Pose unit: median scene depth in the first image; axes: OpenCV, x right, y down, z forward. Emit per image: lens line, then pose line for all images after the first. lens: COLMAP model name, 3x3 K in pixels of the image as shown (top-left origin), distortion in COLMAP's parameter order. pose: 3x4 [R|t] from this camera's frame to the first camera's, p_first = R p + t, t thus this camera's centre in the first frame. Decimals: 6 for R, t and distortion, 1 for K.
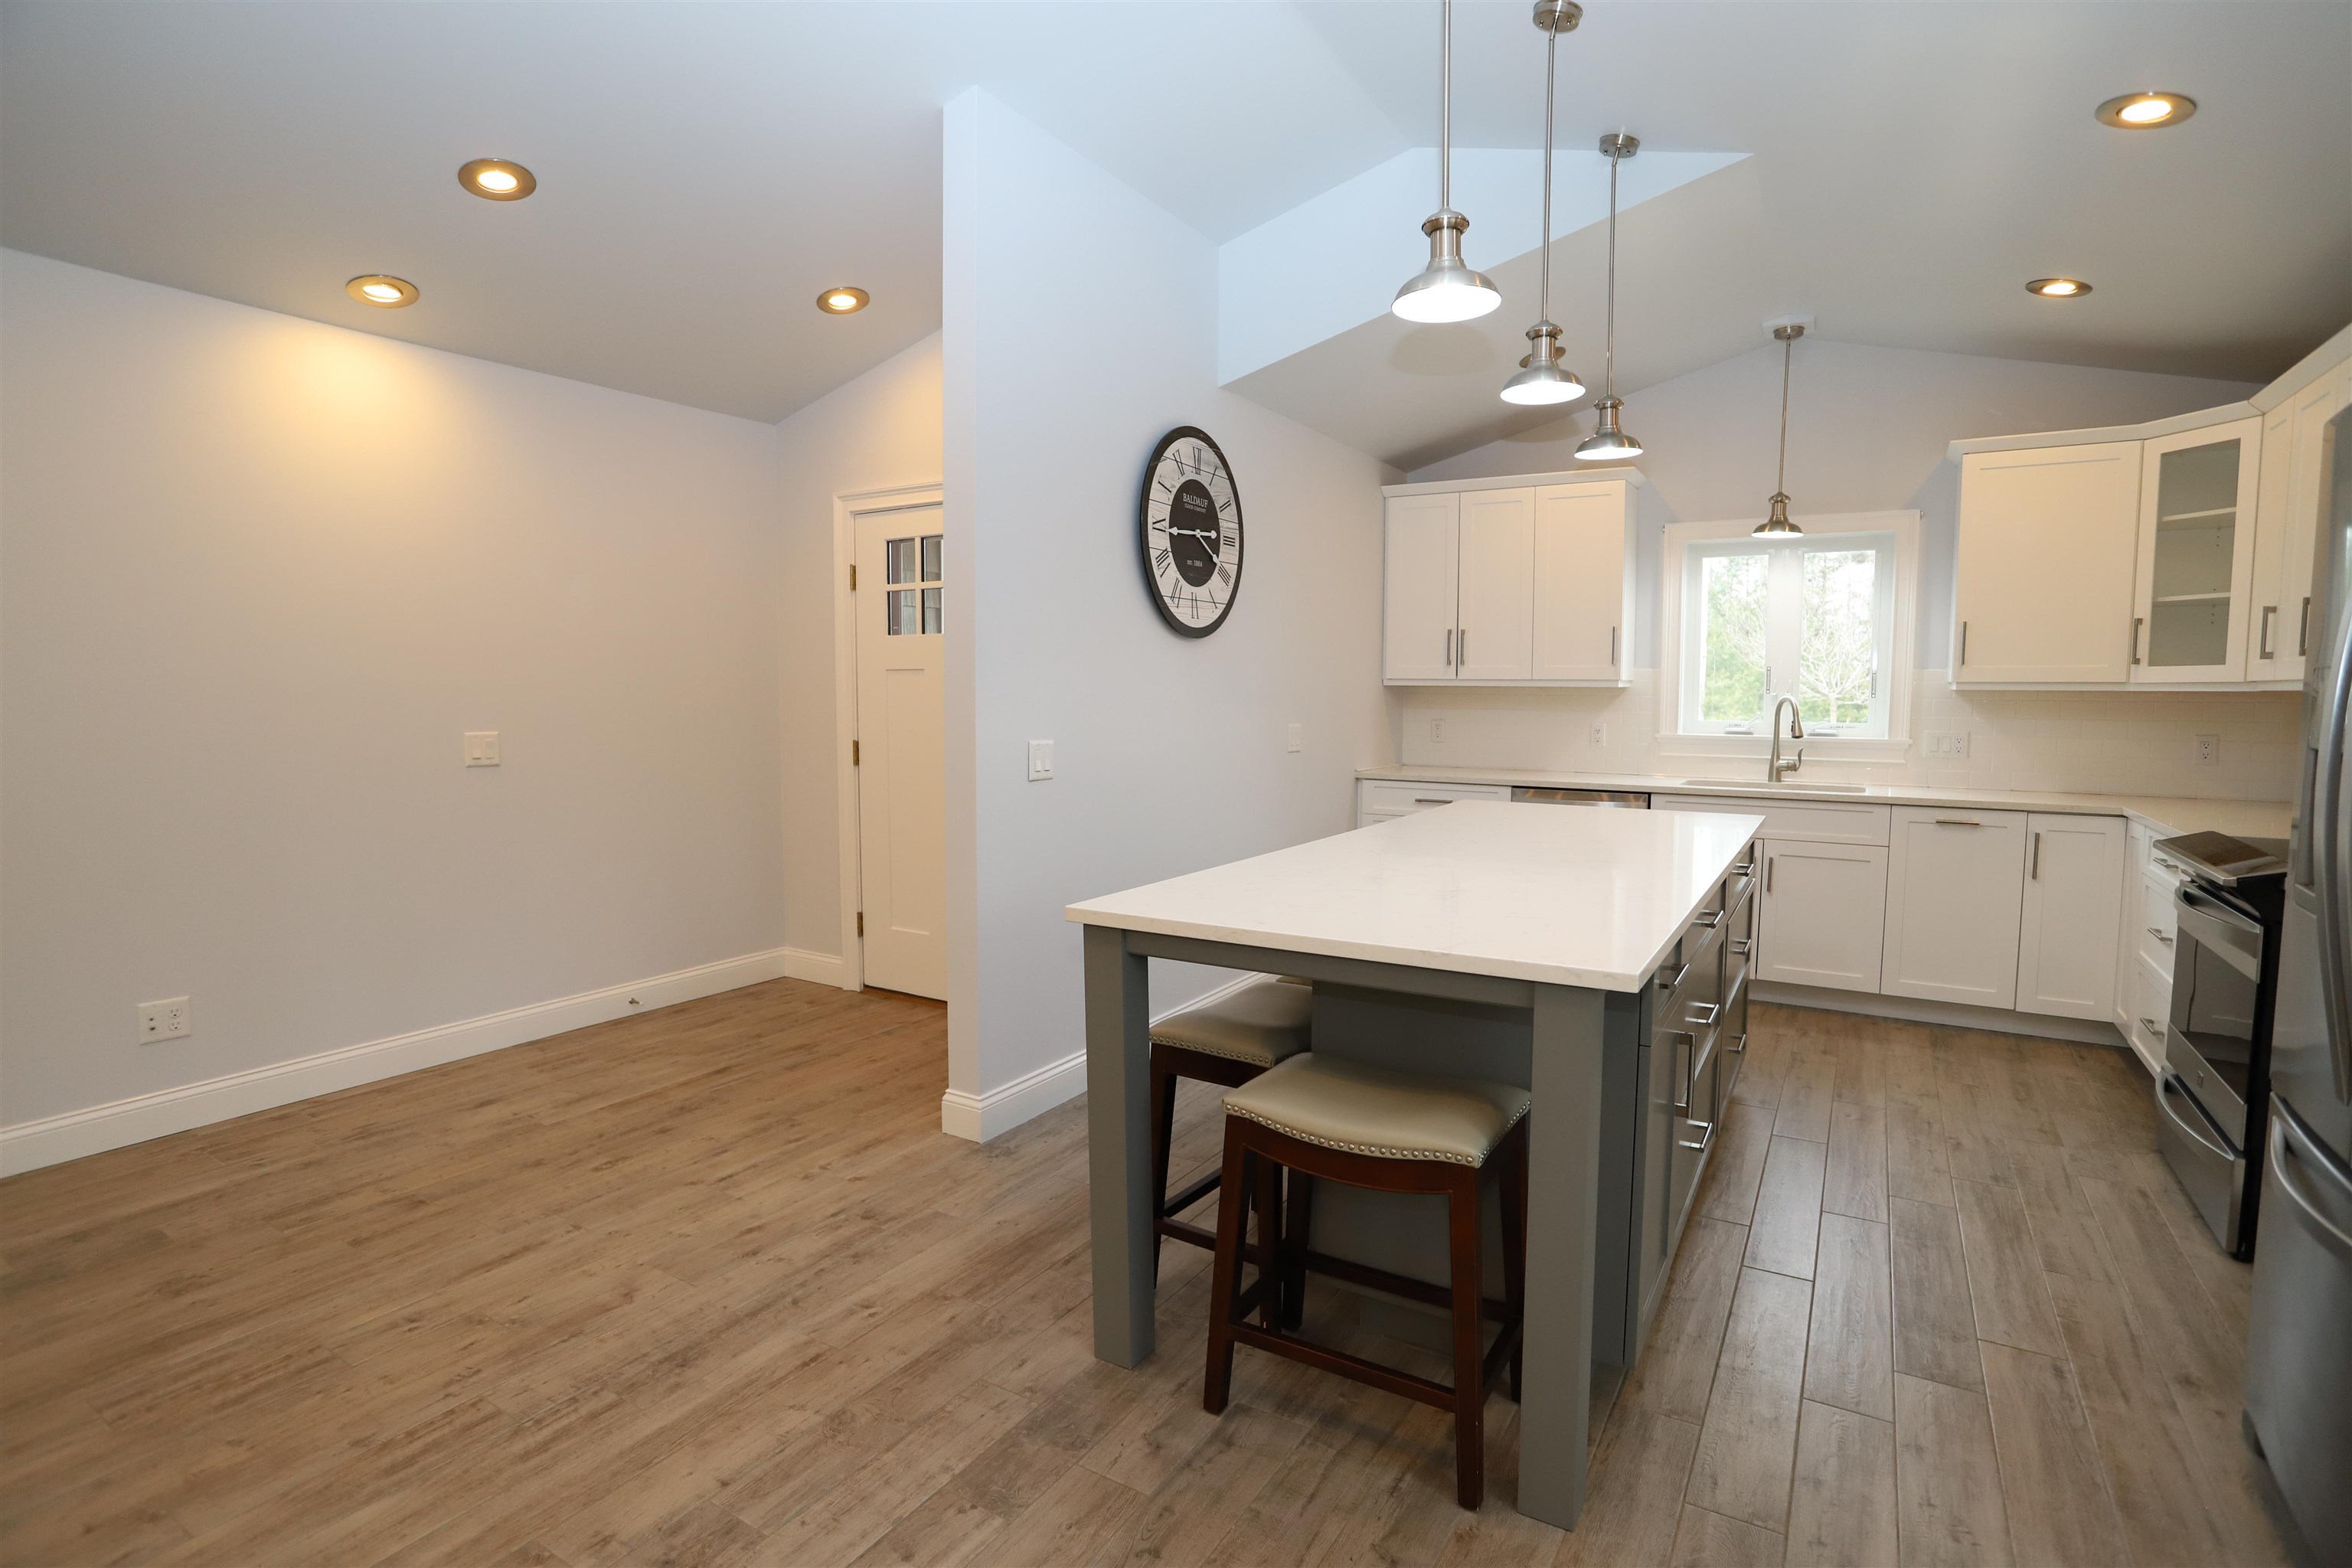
lens RADIAL K [[1143.4, 0, 1166.3], [0, 1143.4, 783.4], [0, 0, 1]] dist [-0.063638, 0.024779]
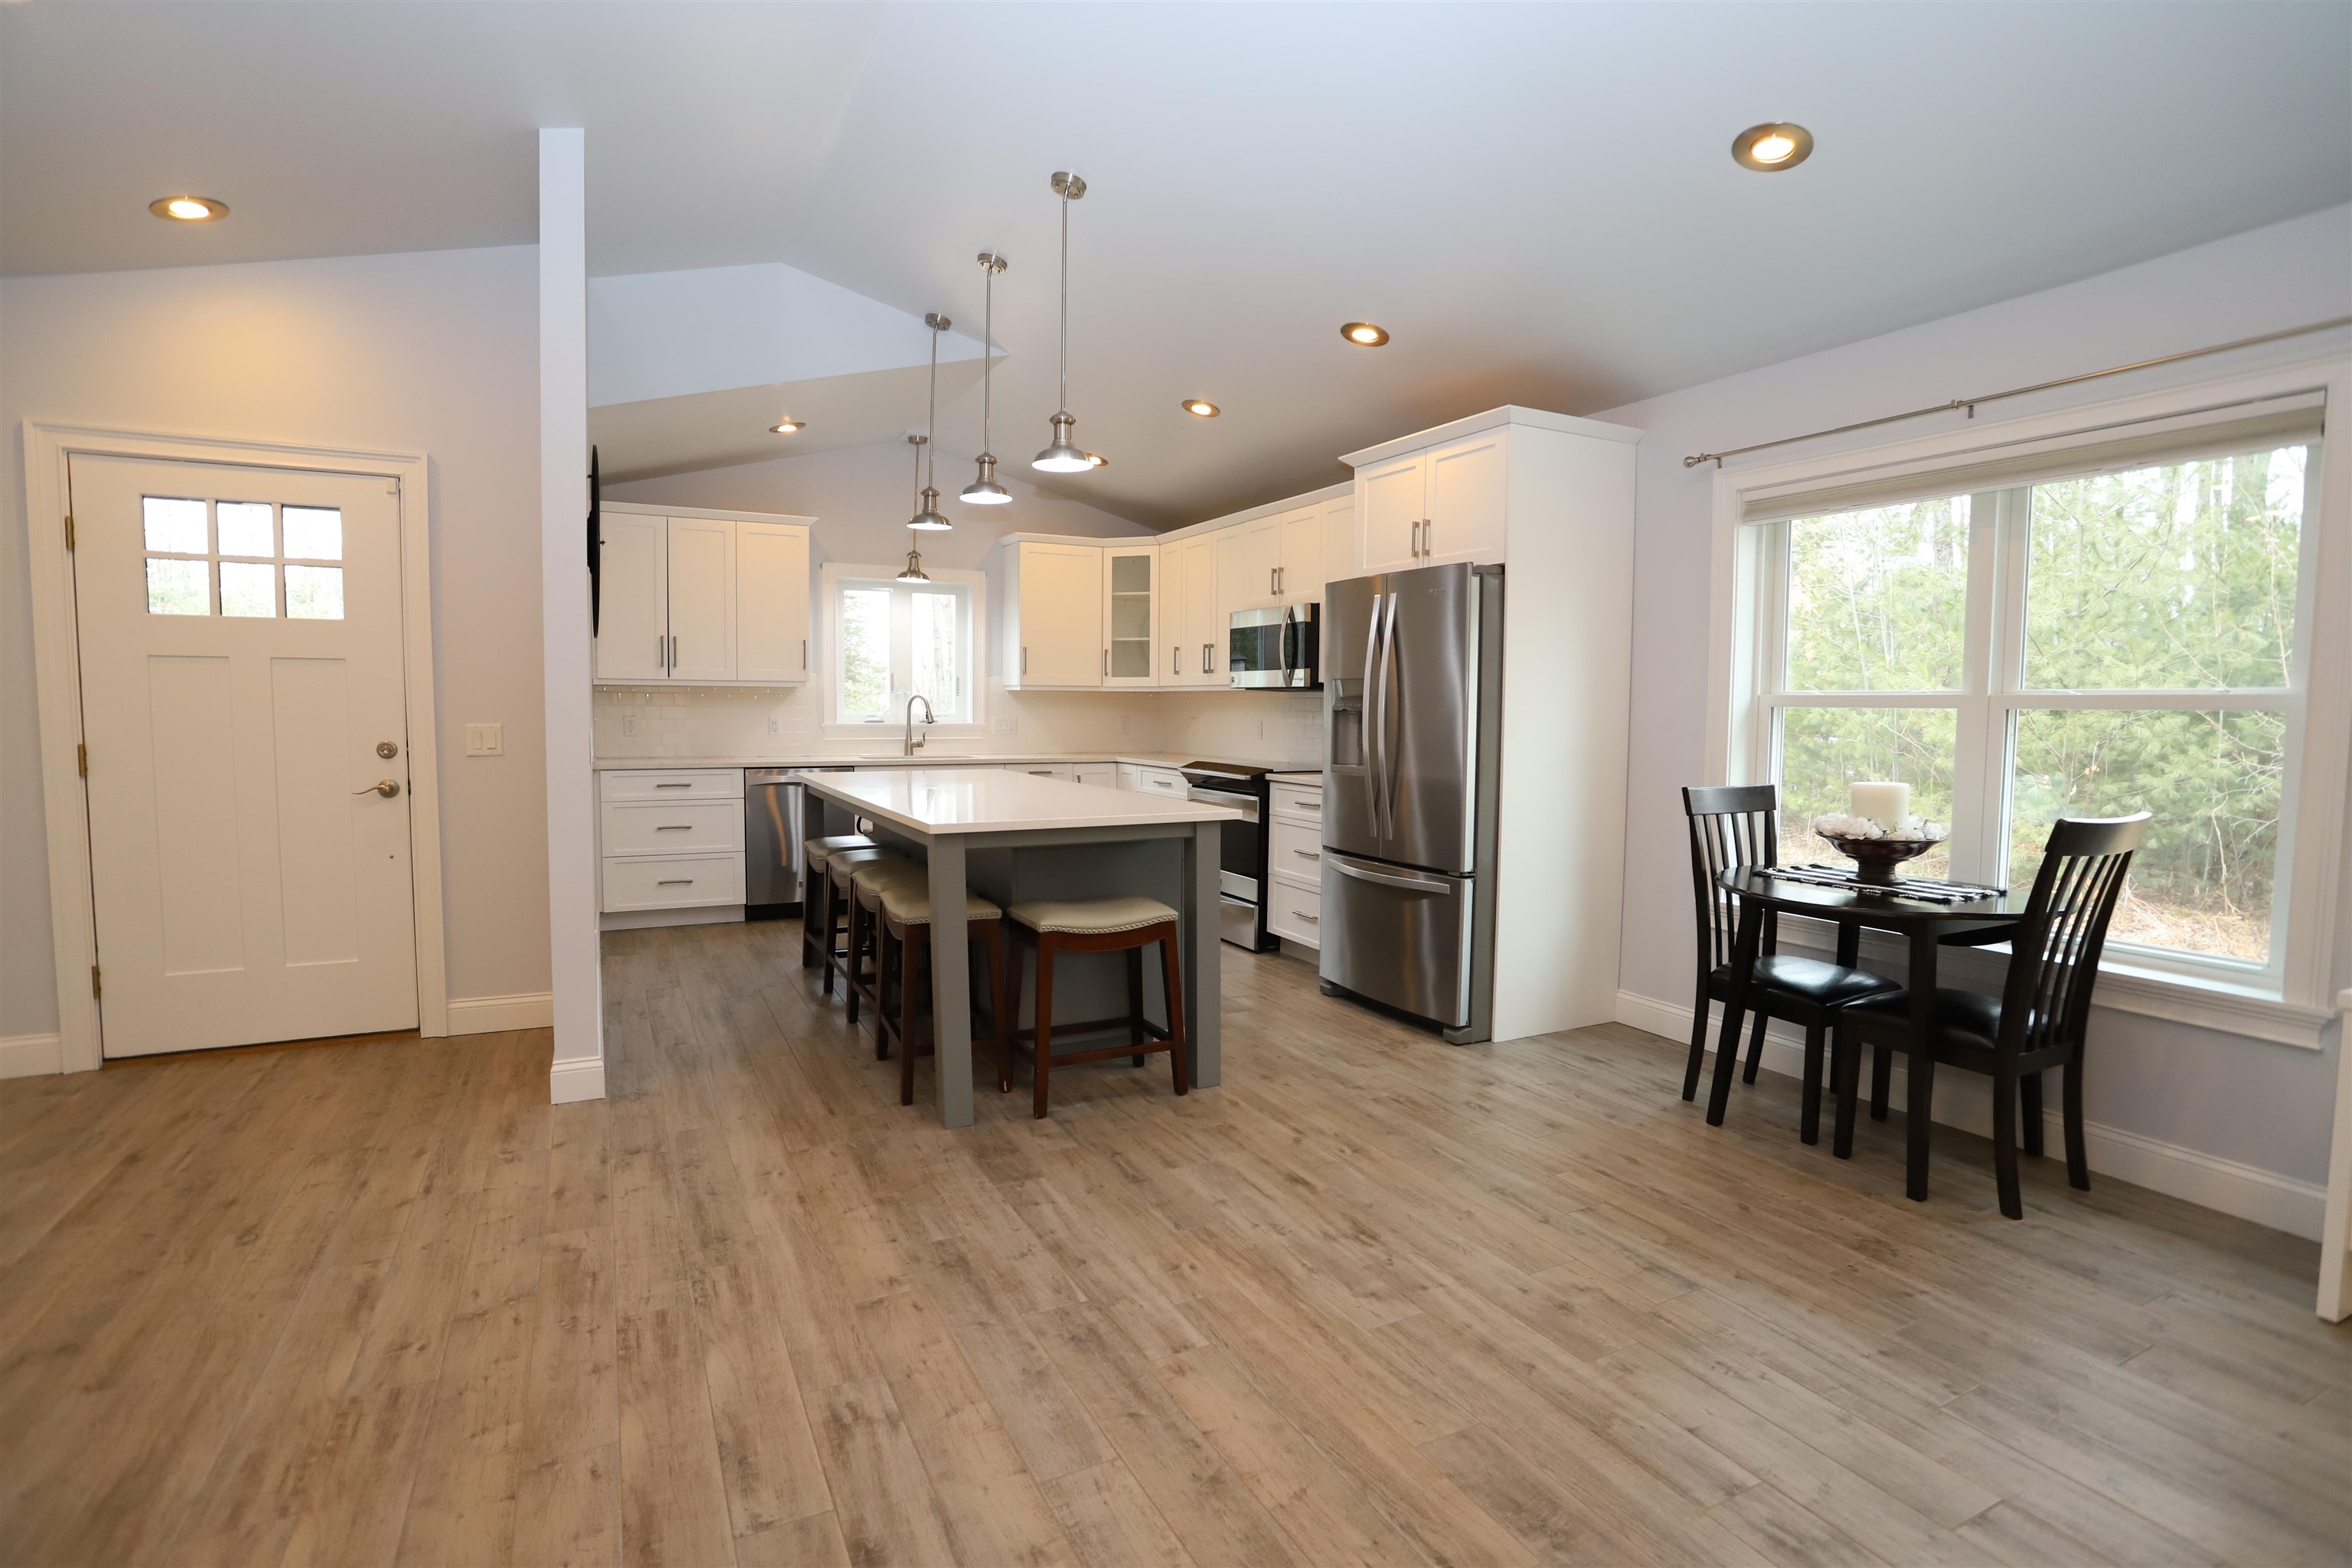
lens RADIAL K [[1143.4, 0, 1180.8], [0, 1143.4, 779.3], [0, 0, 1]] dist [-0.063638, 0.024779]
pose [[0.516897, -0.056170, 0.854203, -0.635212], [0.063054, 0.997633, 0.027446, 0.014285], [-0.853722, 0.039674, 0.519215, -0.033625]]
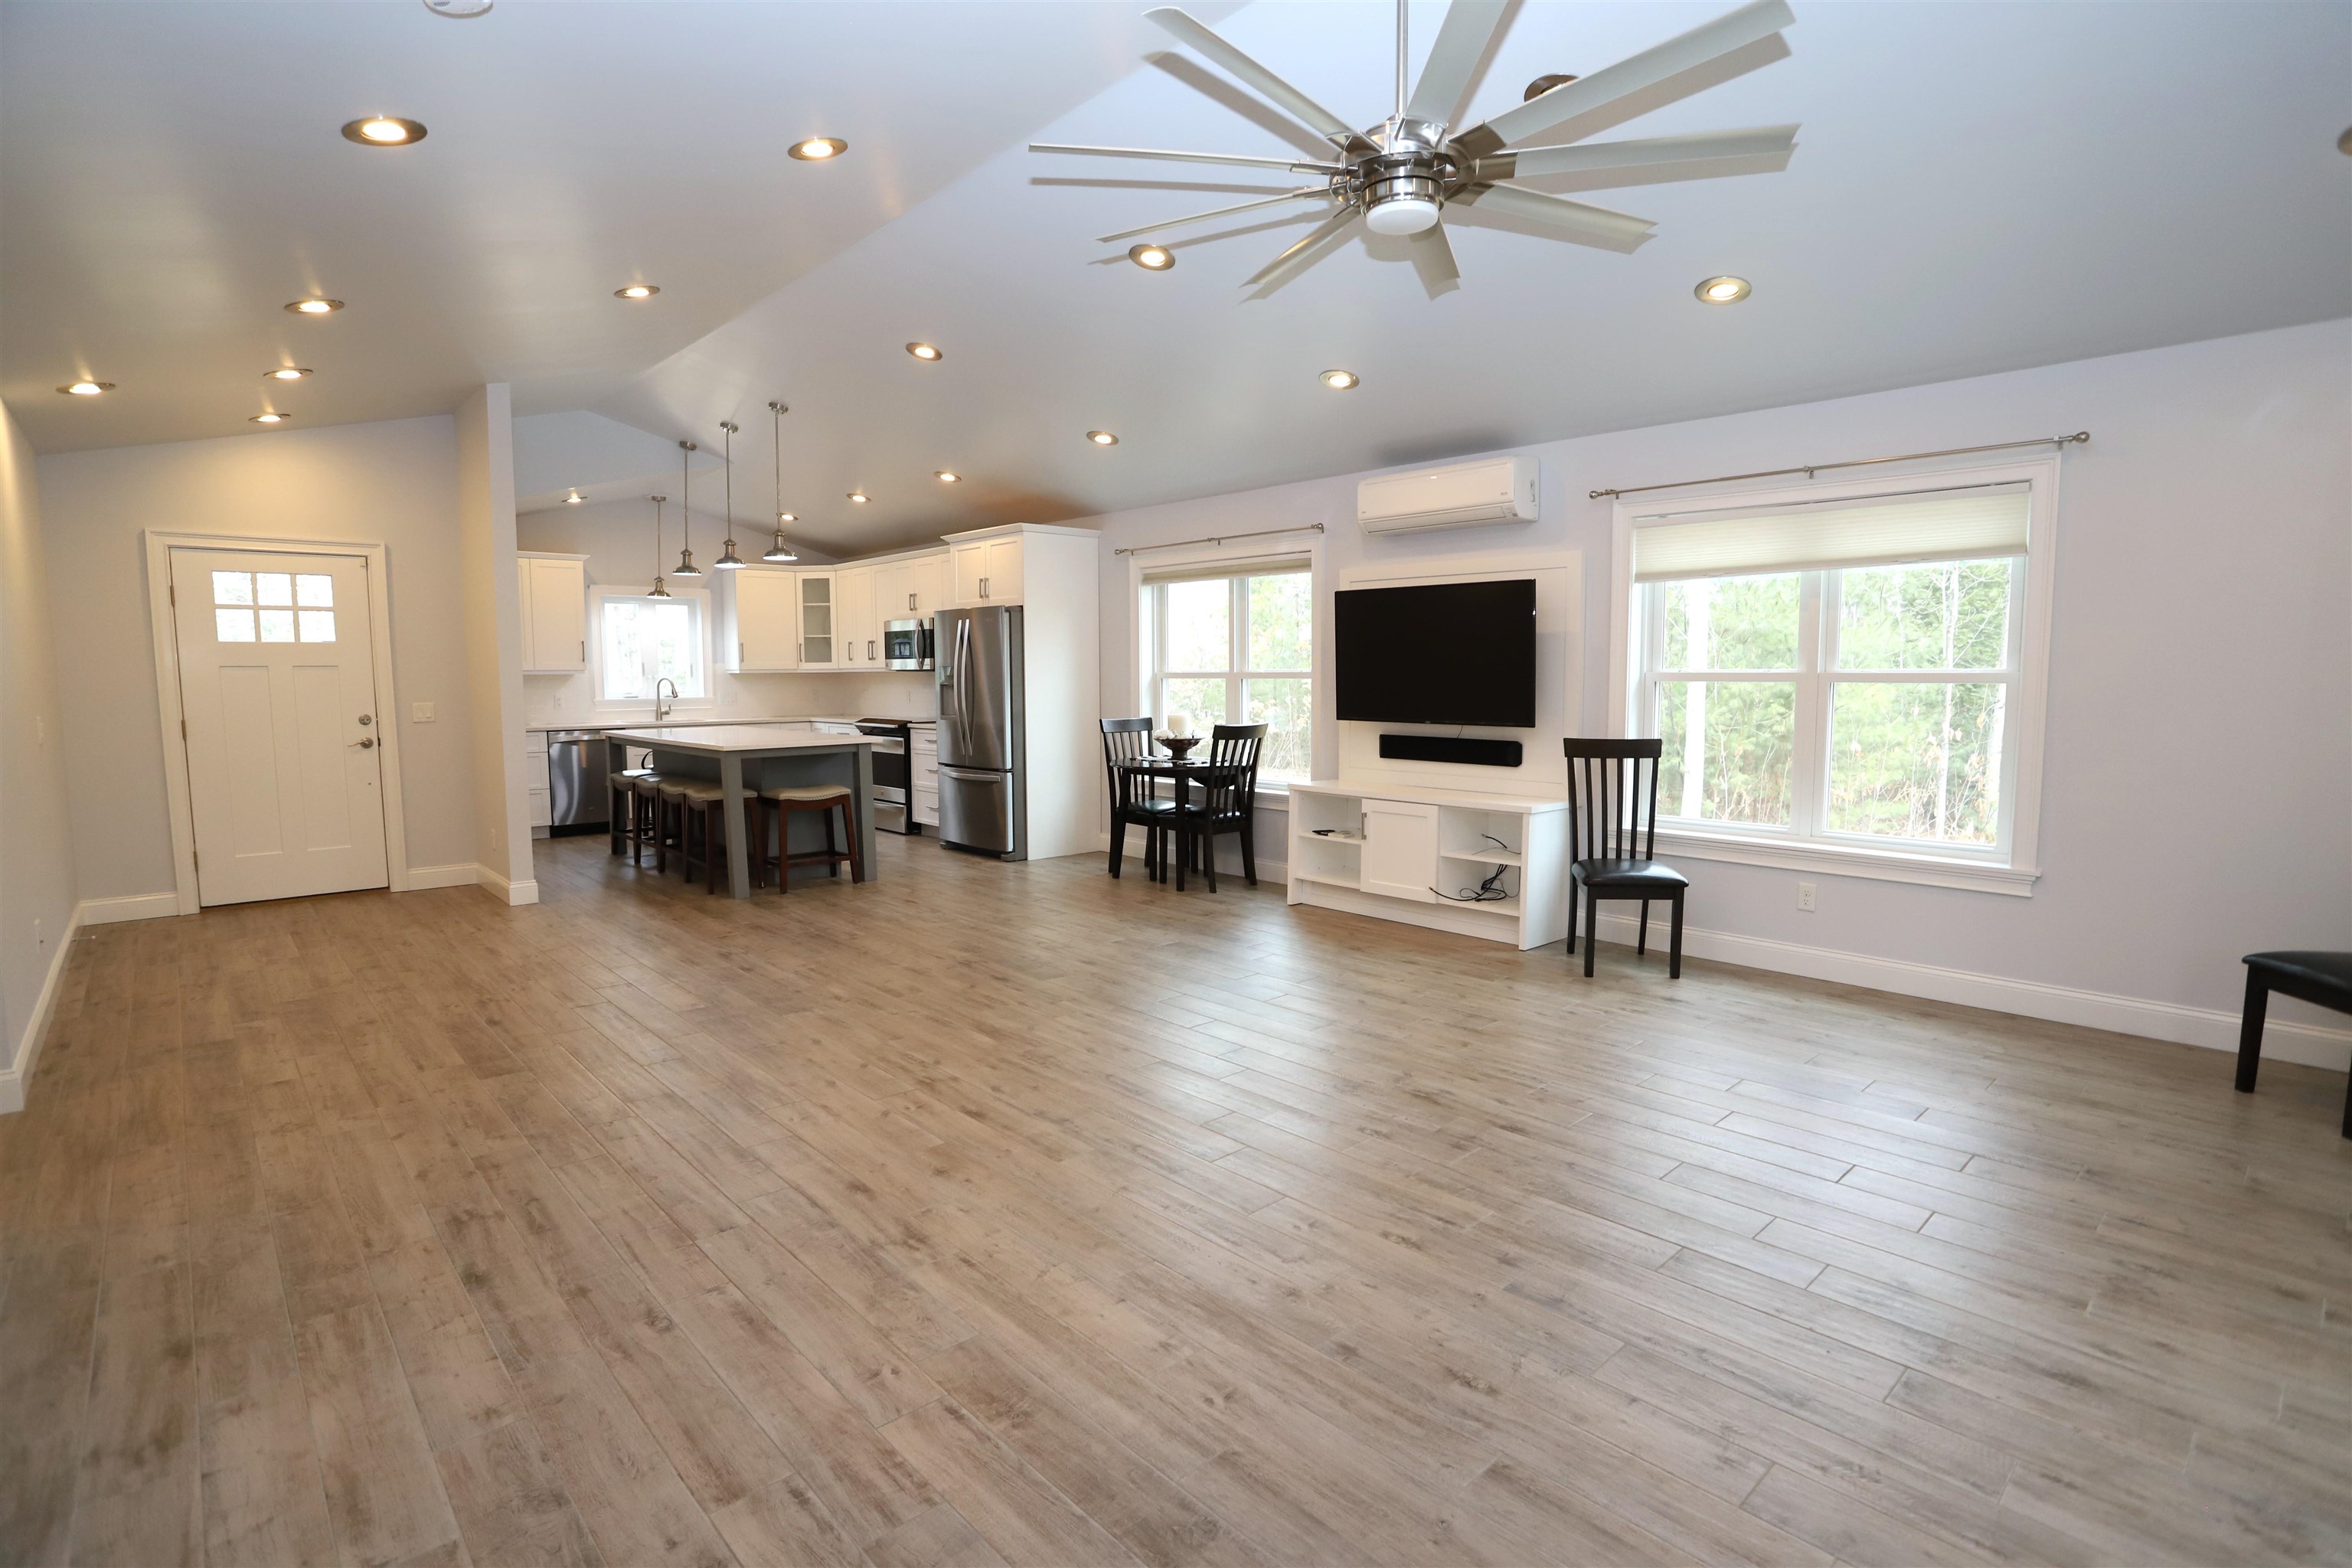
lens RADIAL K [[1143.4, 0, 1174.5], [0, 1143.4, 769.9], [0, 0, 1]] dist [-0.063638, 0.024779]
pose [[0.276490, -0.088453, 0.956937, -1.417938], [0.084797, 0.994117, 0.067389, 0.035712], [-0.957268, 0.062513, 0.282364, -0.539003]]
